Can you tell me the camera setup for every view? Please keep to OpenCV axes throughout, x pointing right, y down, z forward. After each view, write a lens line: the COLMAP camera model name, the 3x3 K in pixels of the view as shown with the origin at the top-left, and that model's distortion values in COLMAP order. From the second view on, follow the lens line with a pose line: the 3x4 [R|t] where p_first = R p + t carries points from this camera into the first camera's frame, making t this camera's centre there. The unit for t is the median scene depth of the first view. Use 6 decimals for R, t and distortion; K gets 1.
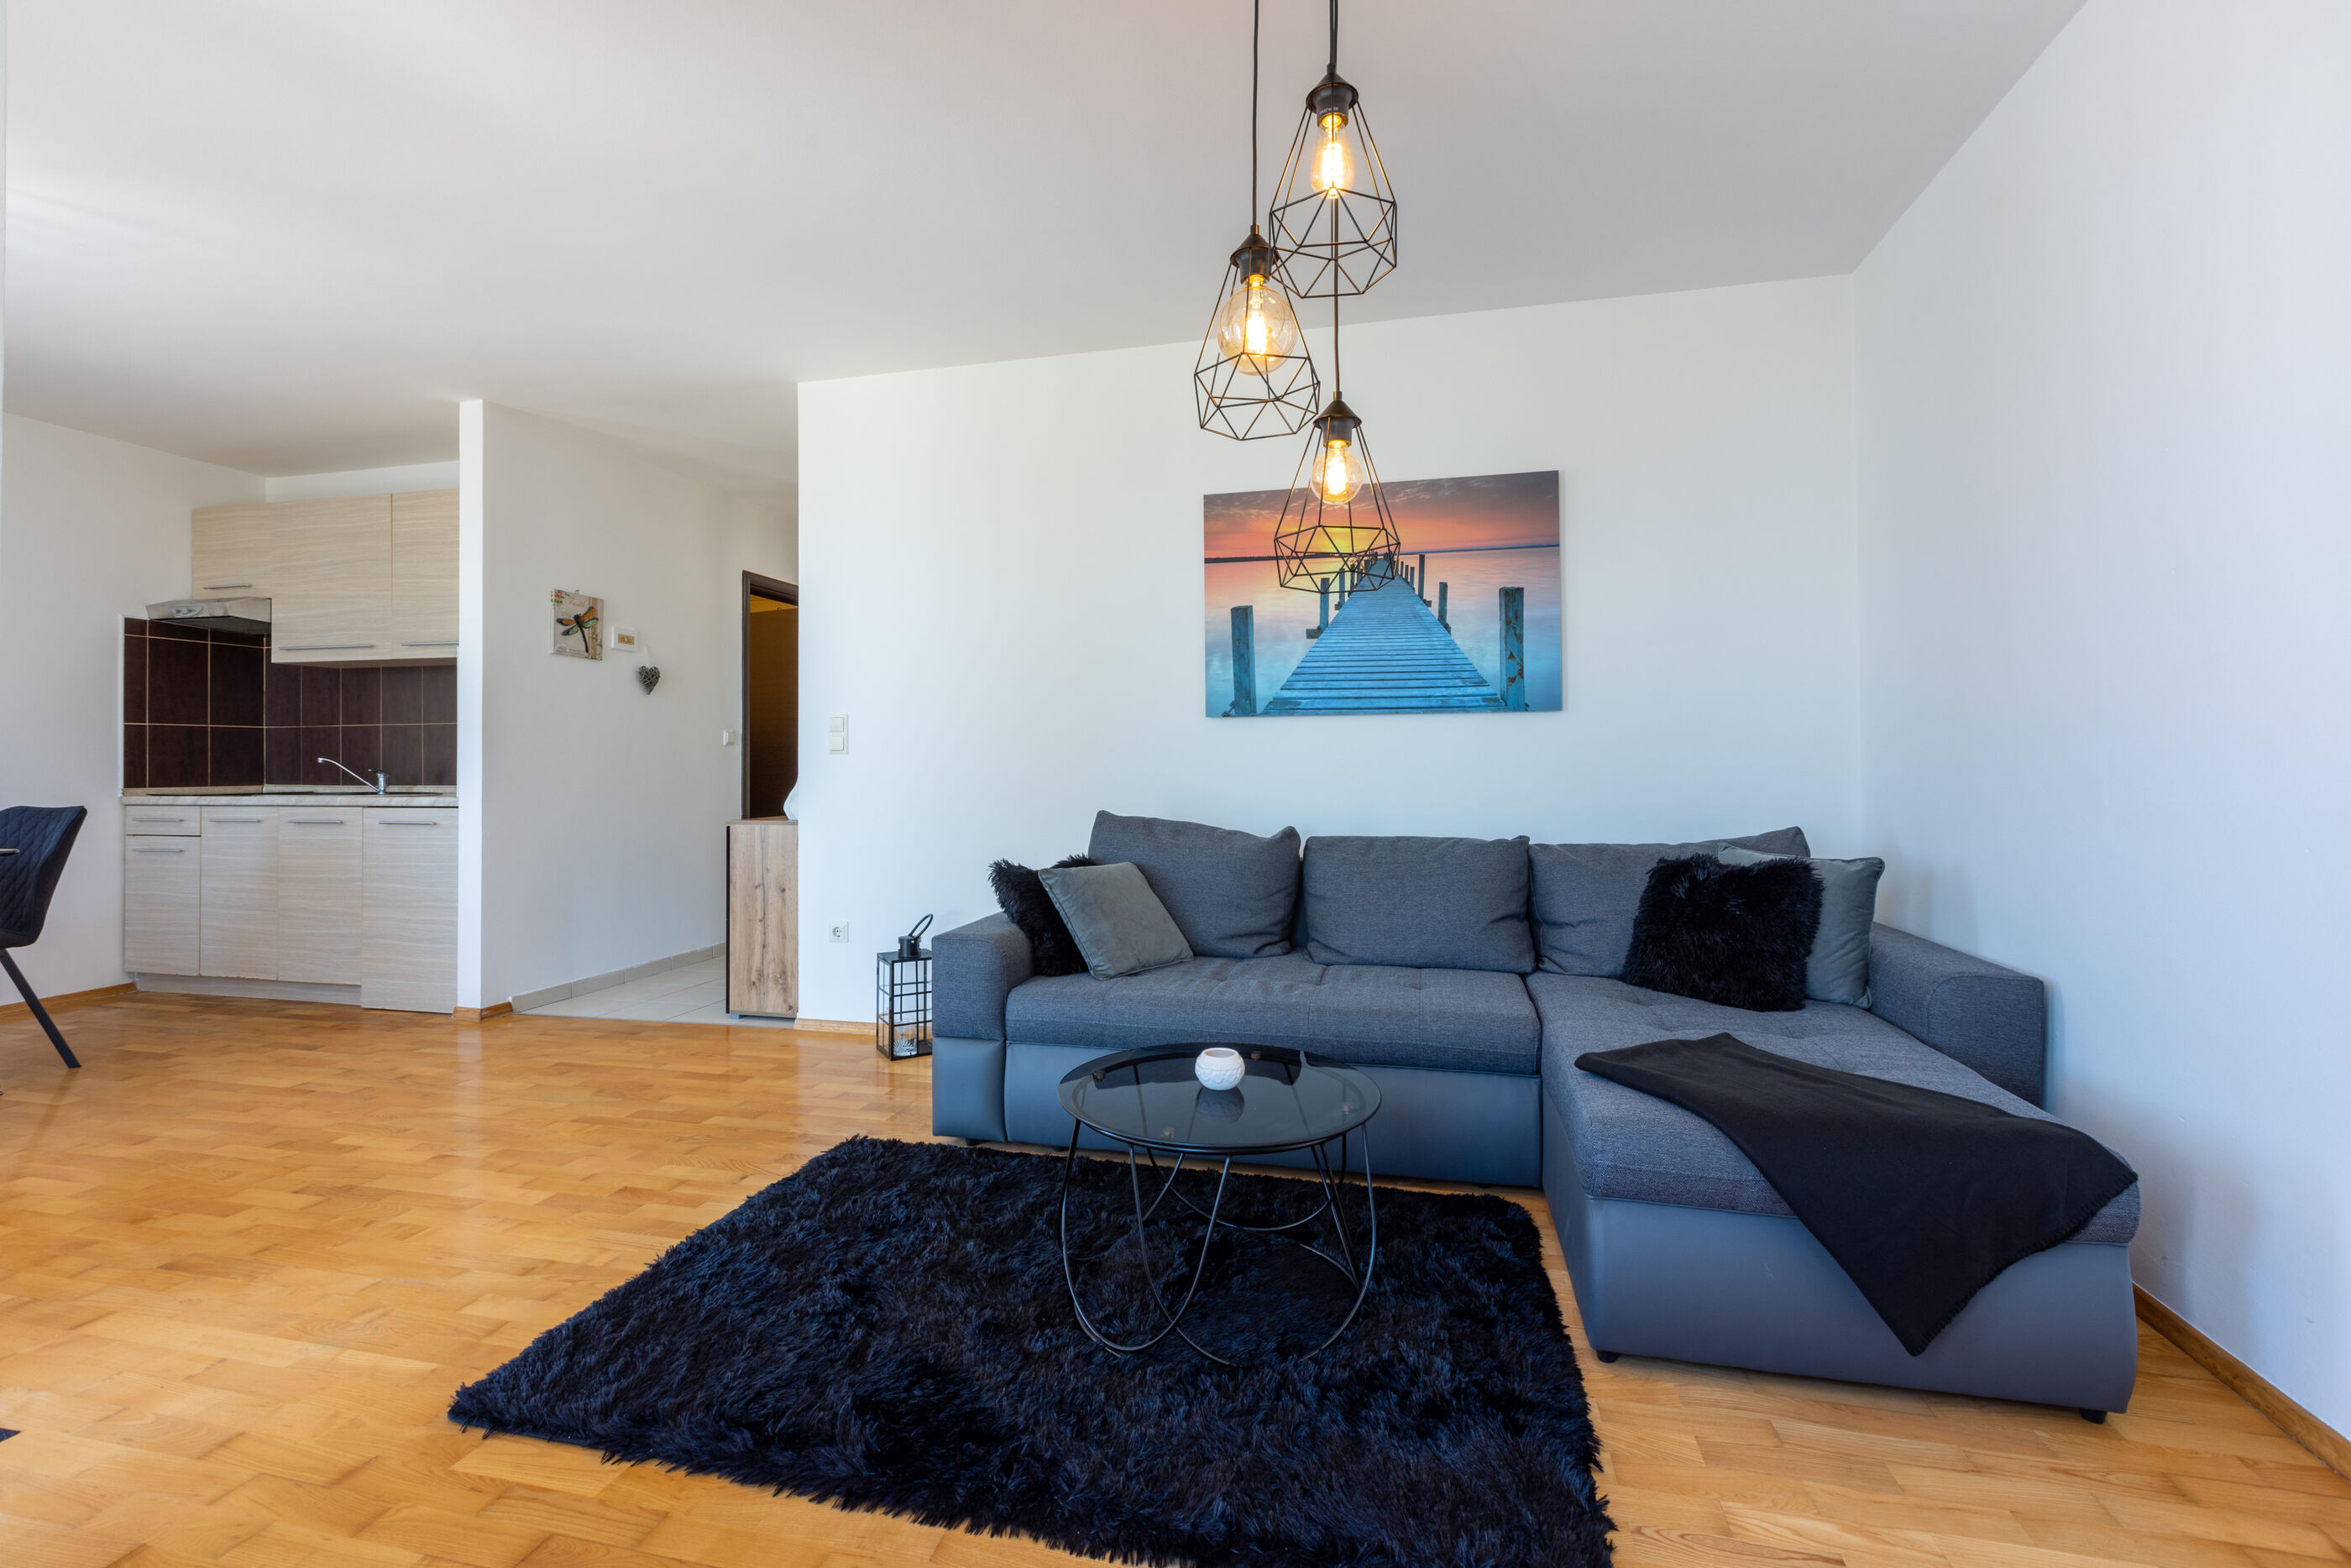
lens RADIAL K [[1045.2, 0, 1166.0], [0, 1045.2, 756.7], [0, 0, 1]] dist [0.000581, -0.000026]
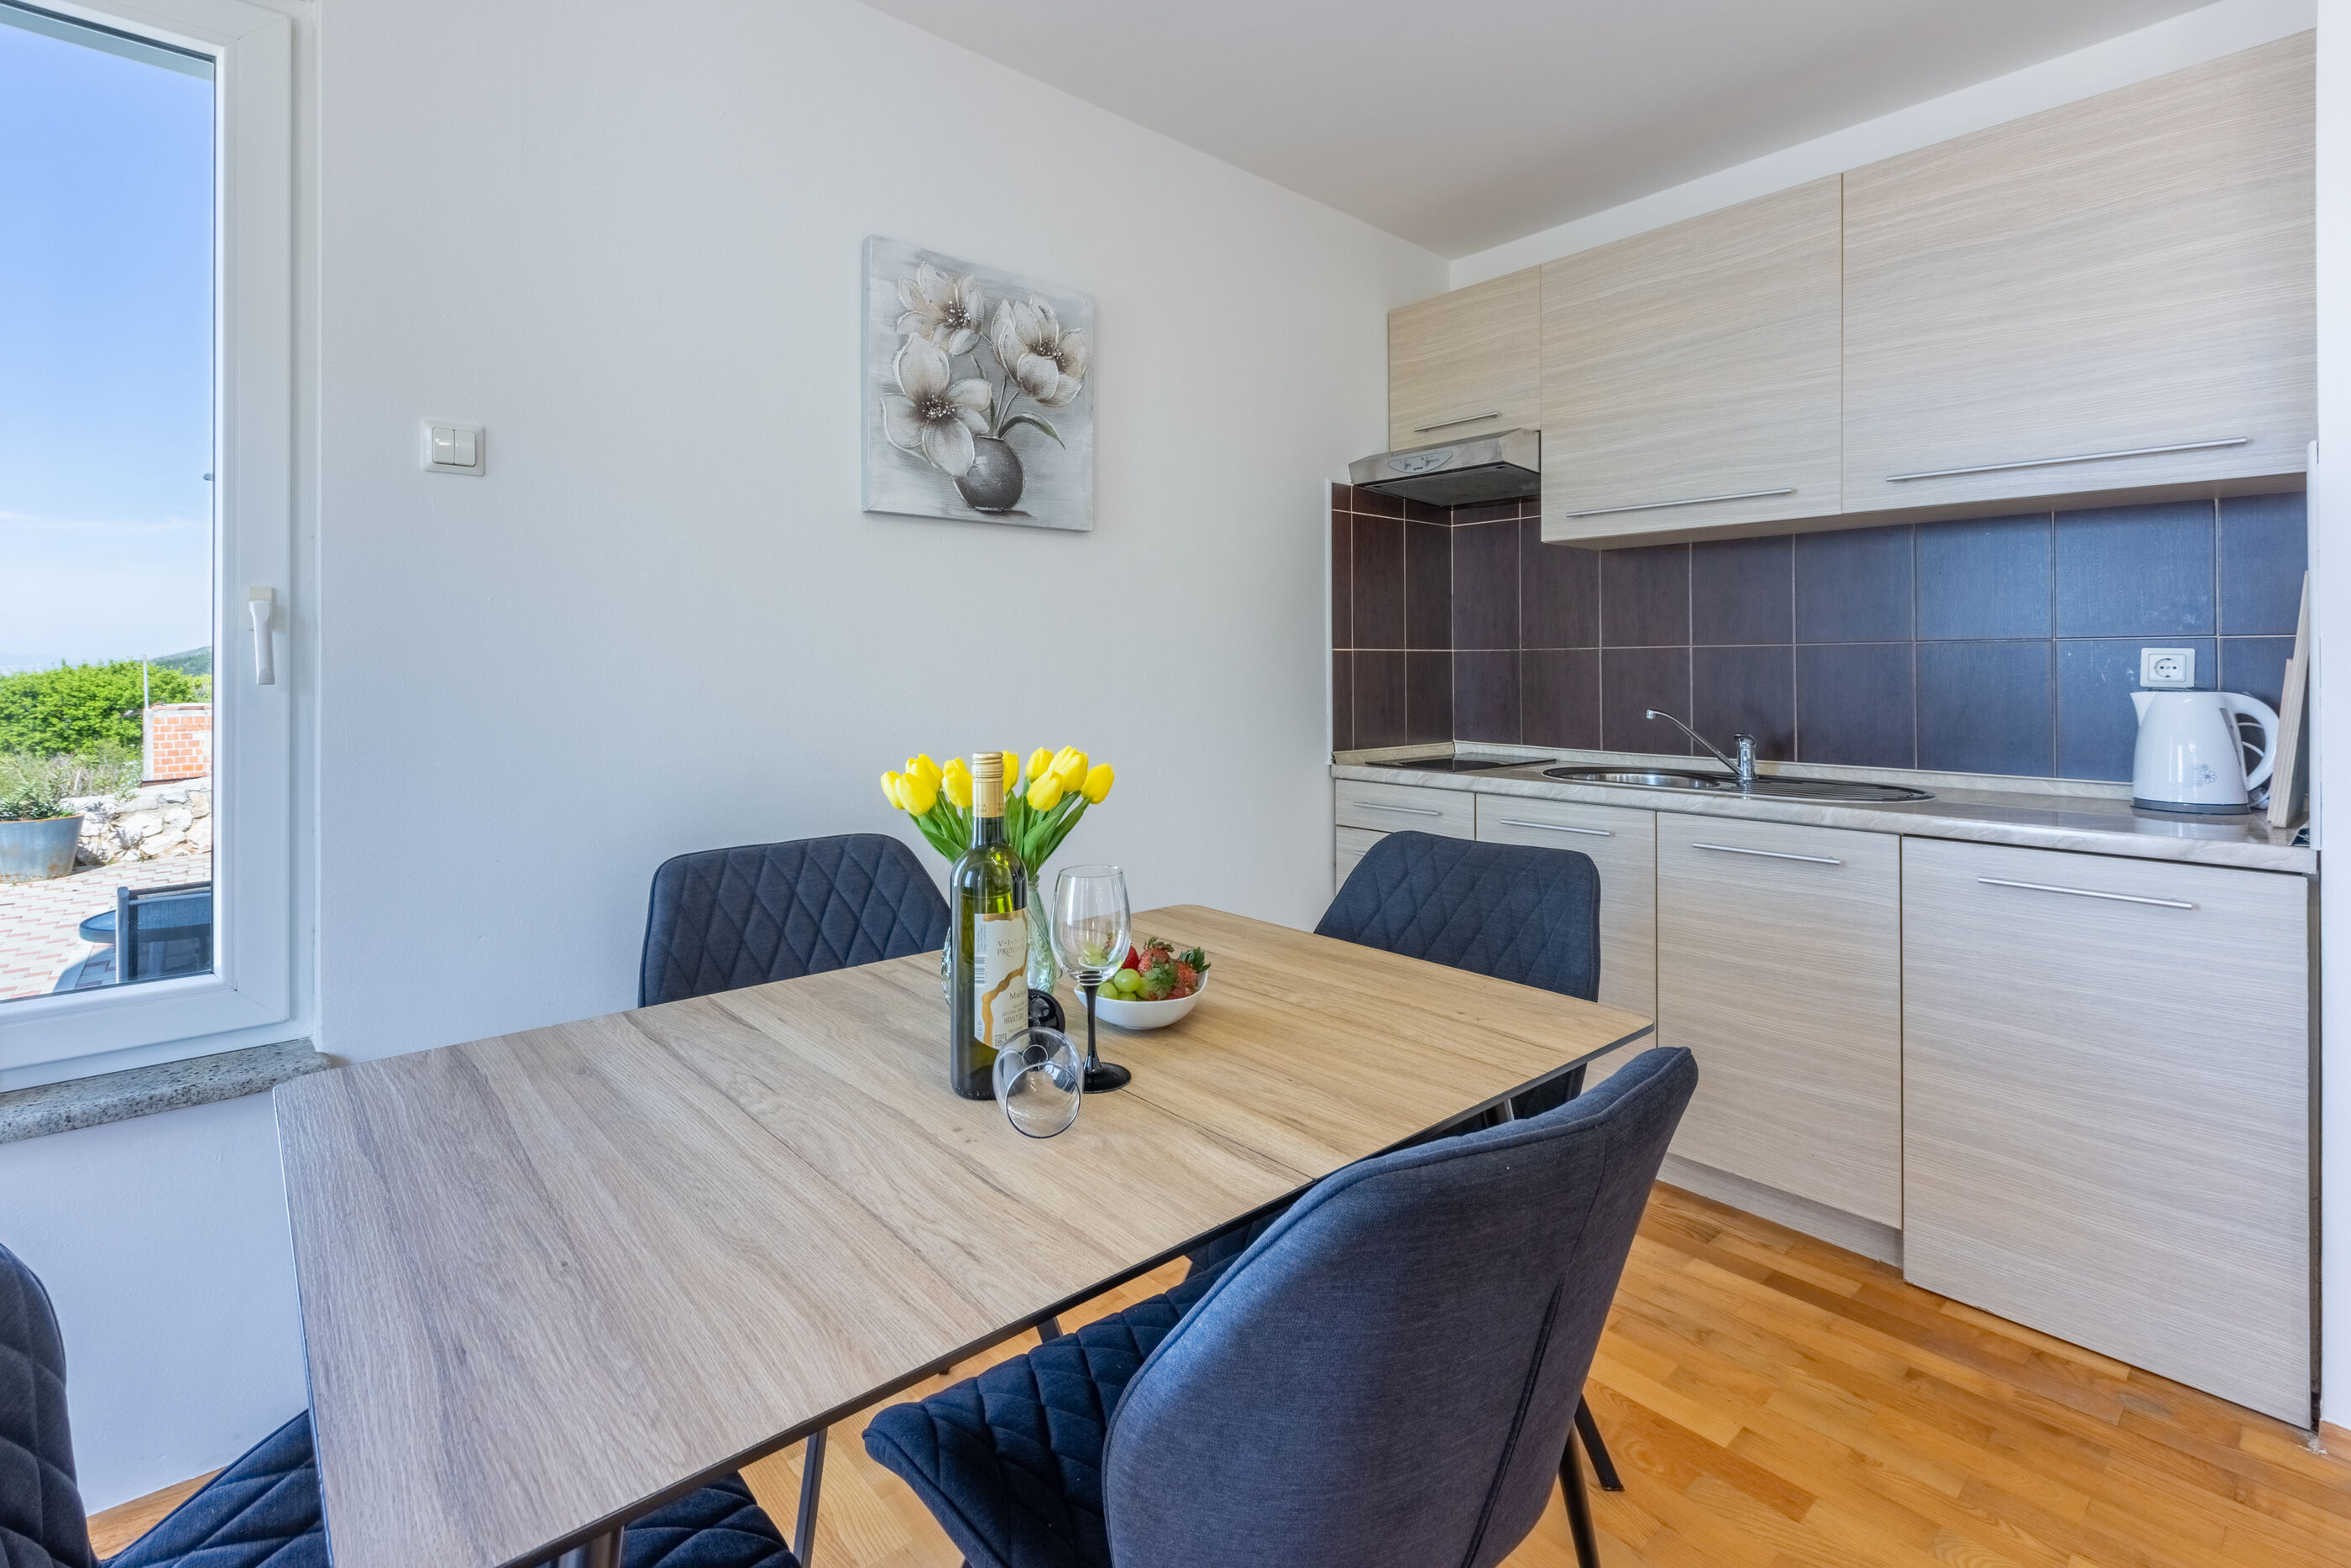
lens RADIAL K [[1084.9, 0, 1189.0], [0, 1084.9, 651.5], [0, 0, 1]] dist [0.000176, -0.000088]
pose [[0.822848, -0.005282, -0.568236, -0.967348], [0.002207, 0.999979, -0.006099, -0.037472], [0.568257, 0.003765, 0.822843, 0.569086]]
